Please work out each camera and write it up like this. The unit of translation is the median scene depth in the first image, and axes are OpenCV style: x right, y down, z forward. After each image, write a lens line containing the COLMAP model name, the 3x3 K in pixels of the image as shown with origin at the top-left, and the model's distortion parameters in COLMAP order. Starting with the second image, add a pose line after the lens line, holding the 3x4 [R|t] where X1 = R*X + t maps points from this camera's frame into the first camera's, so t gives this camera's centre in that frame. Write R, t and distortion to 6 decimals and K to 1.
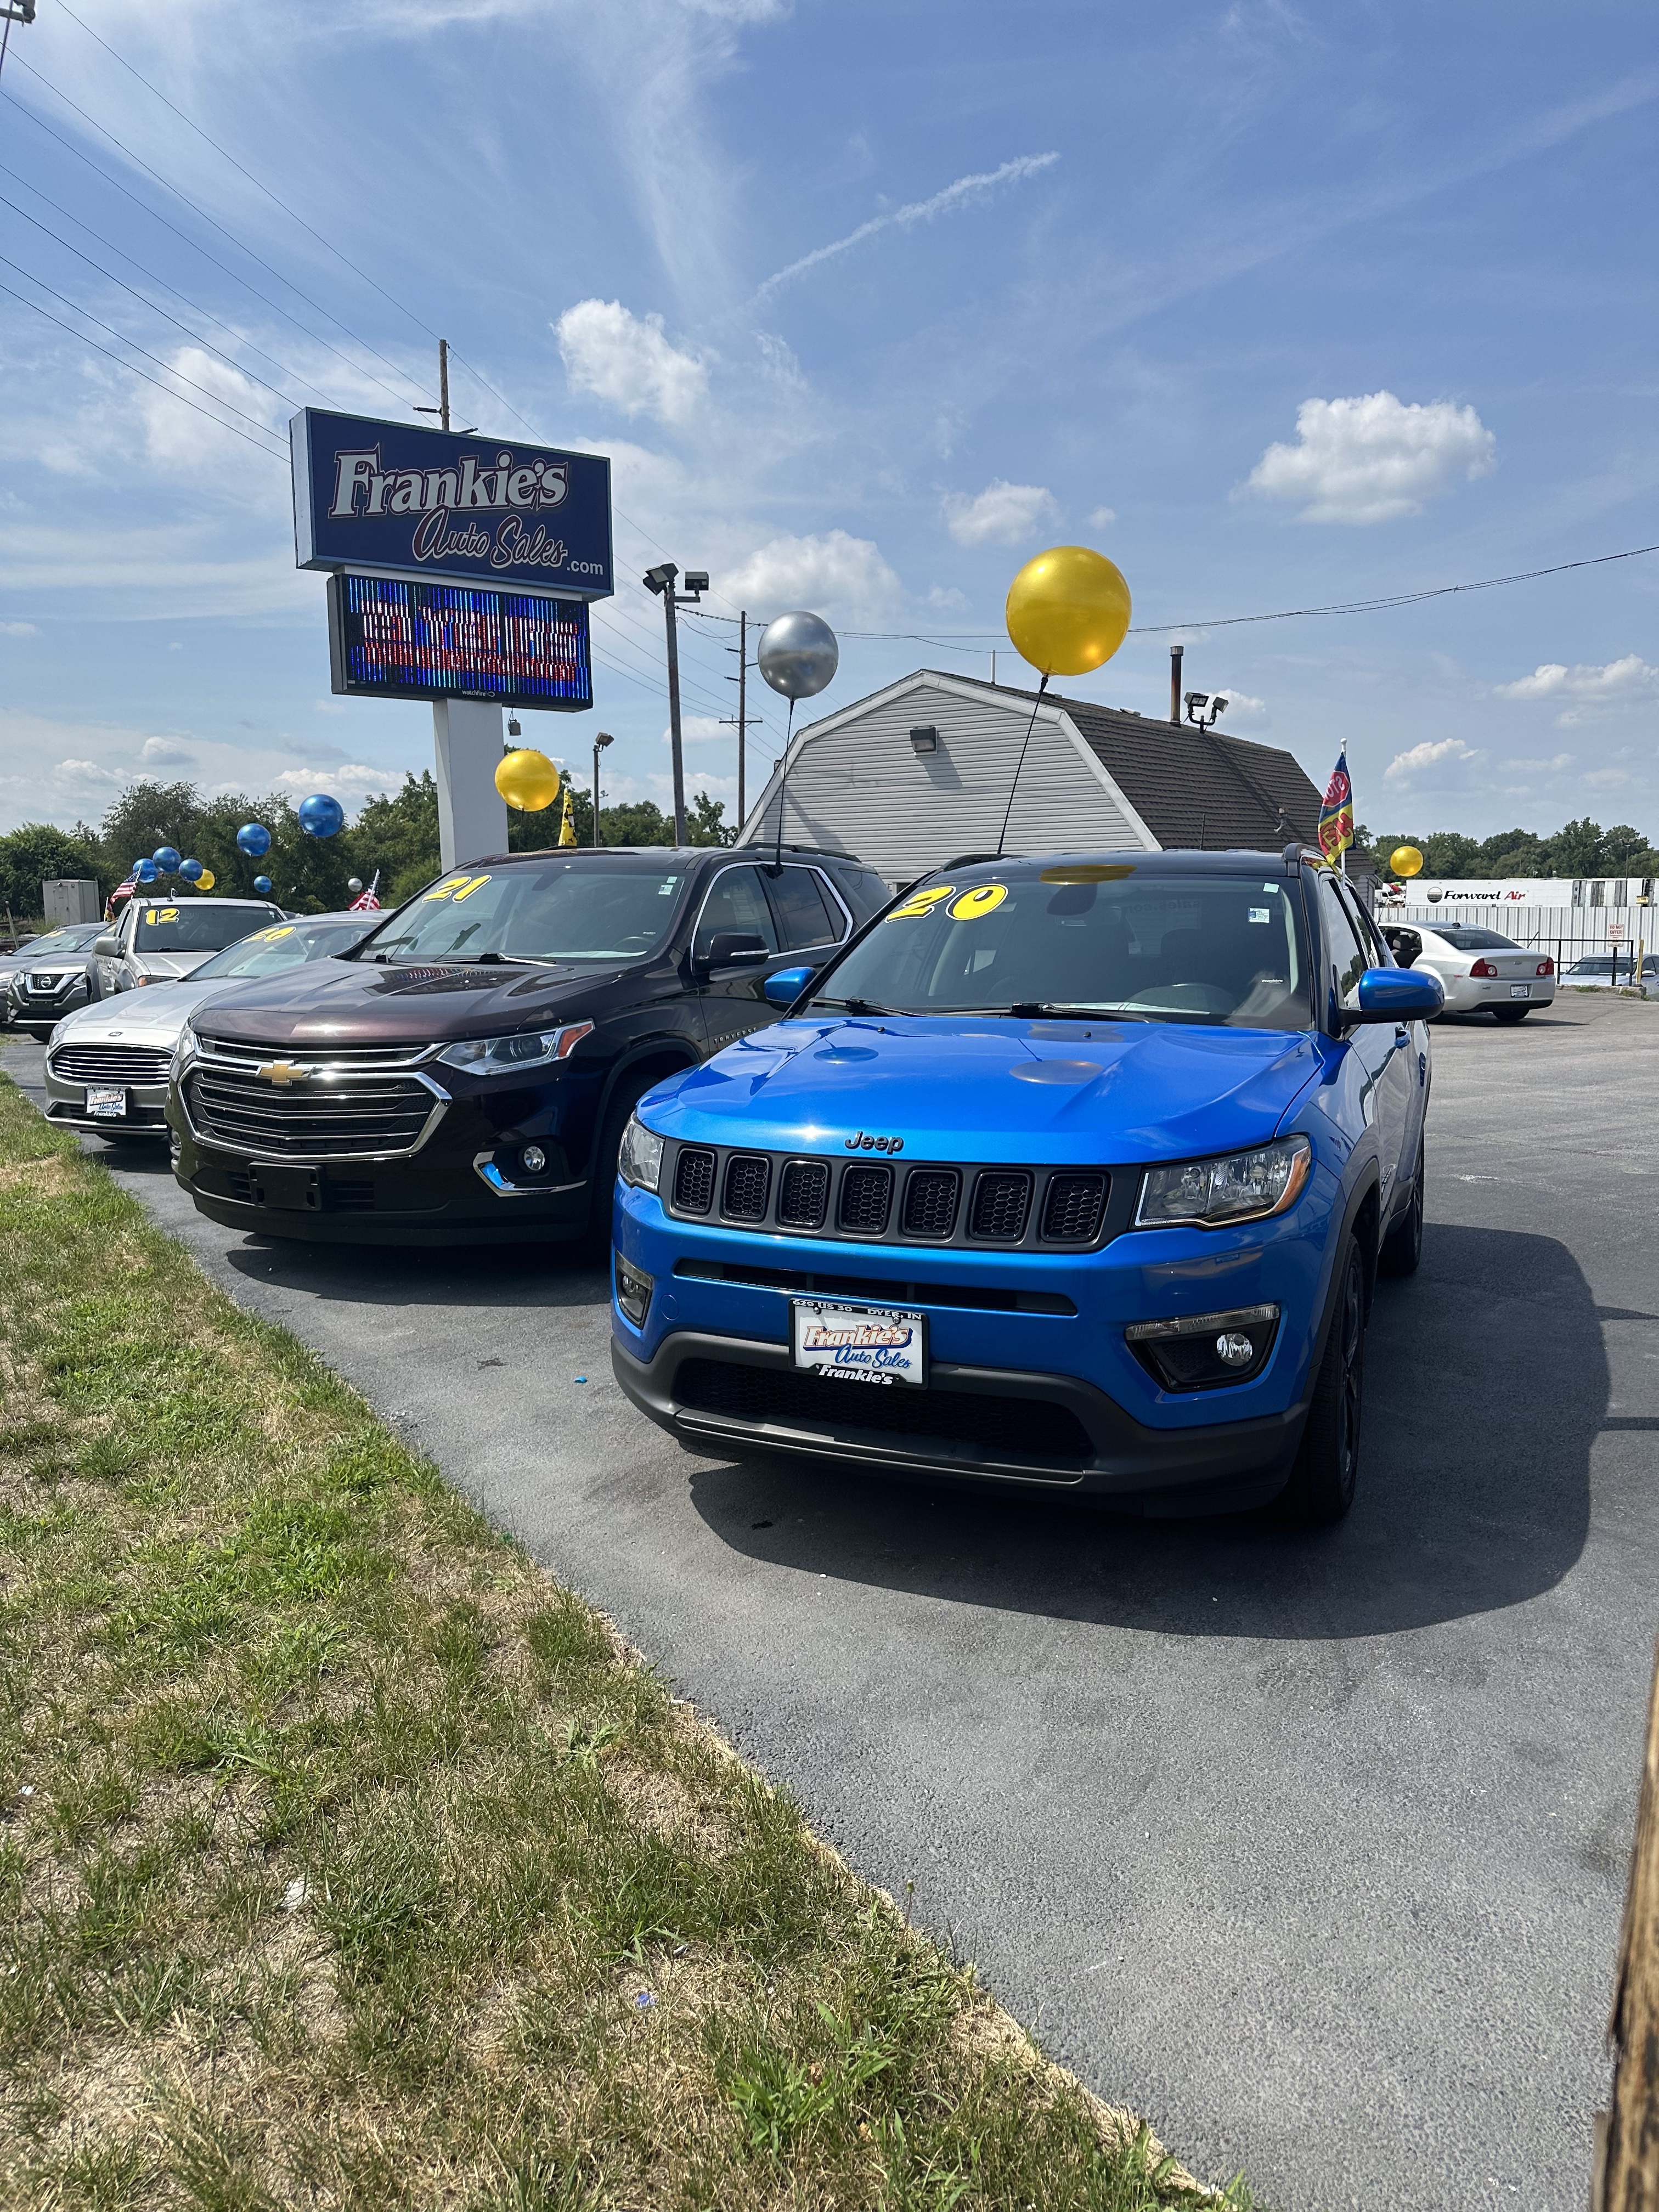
lens RADIAL K [[1502.6, 0, 822.5], [0, 1502.6, 1156.4], [0, 0, 1]] dist [0.021166, -0.081350]
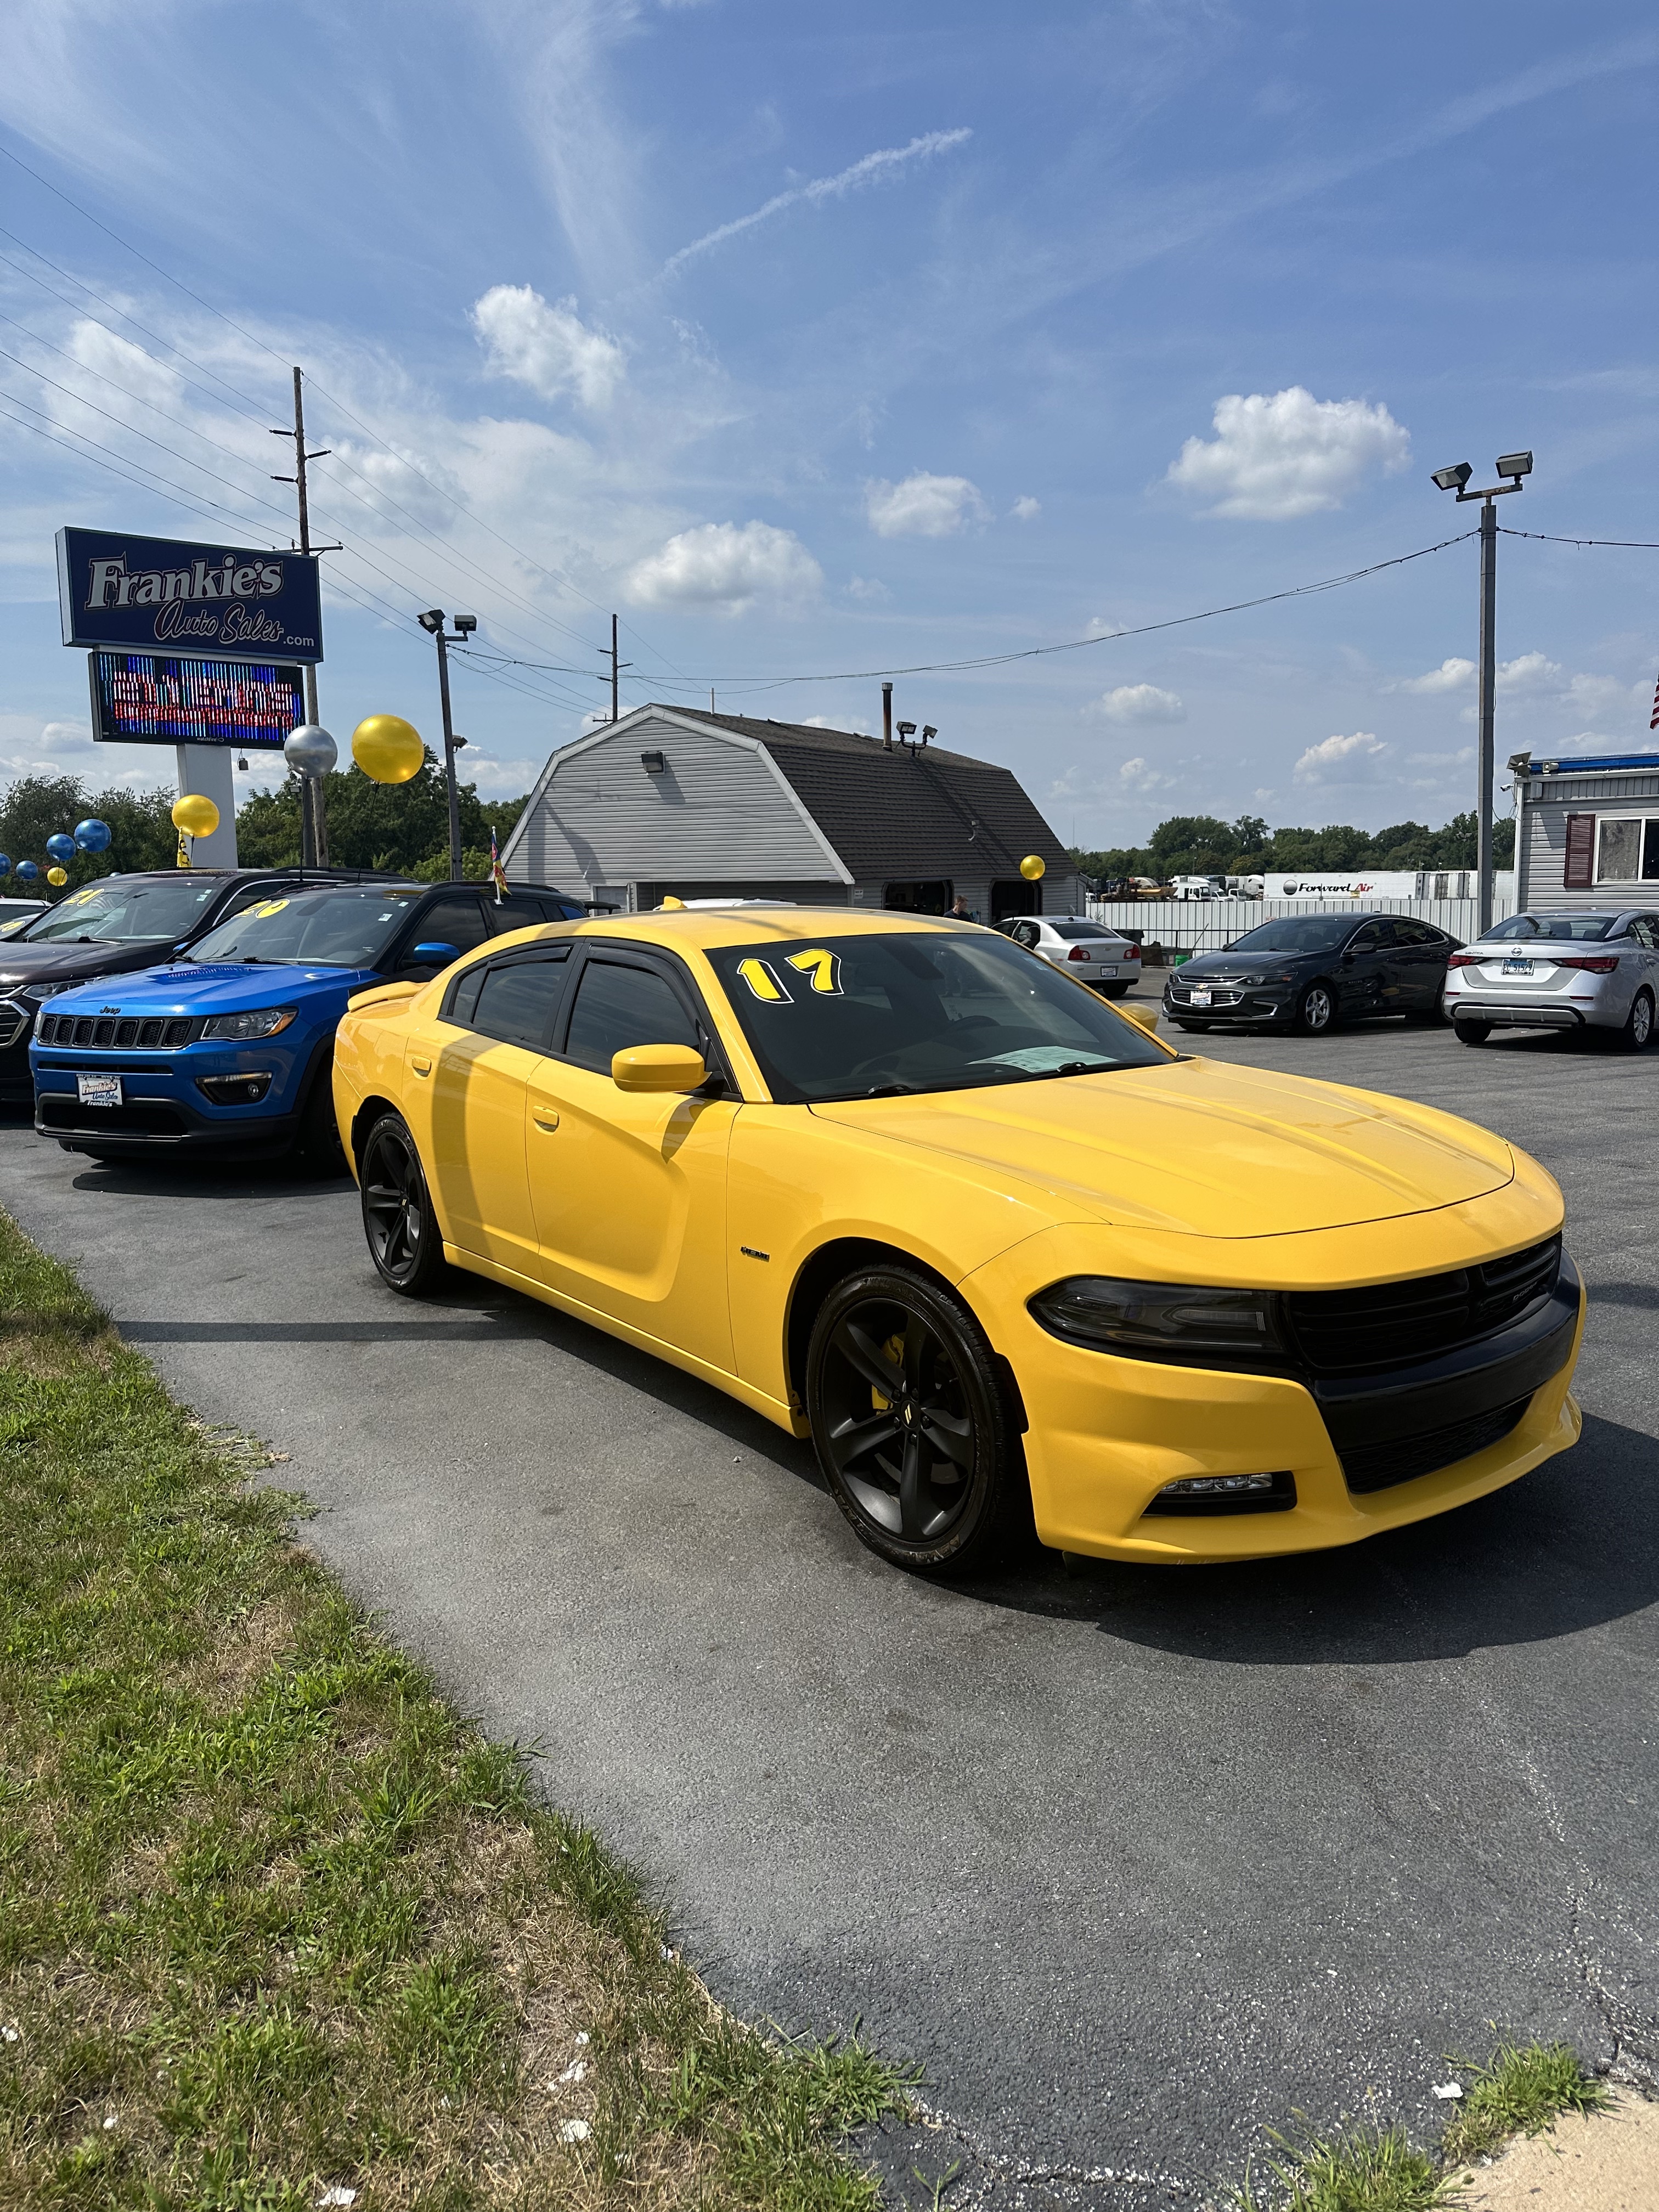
lens RADIAL K [[1539.6, 0, 829.5], [0, 1539.6, 1106.0], [0, 0, 1]] dist [0.003146, -0.049249]
pose [[0.998551, -0.007996, 0.053208, 0.225038], [0.009593, 0.999509, -0.029821, 0.049166], [-0.052944, 0.030289, 0.998138, -0.326228]]
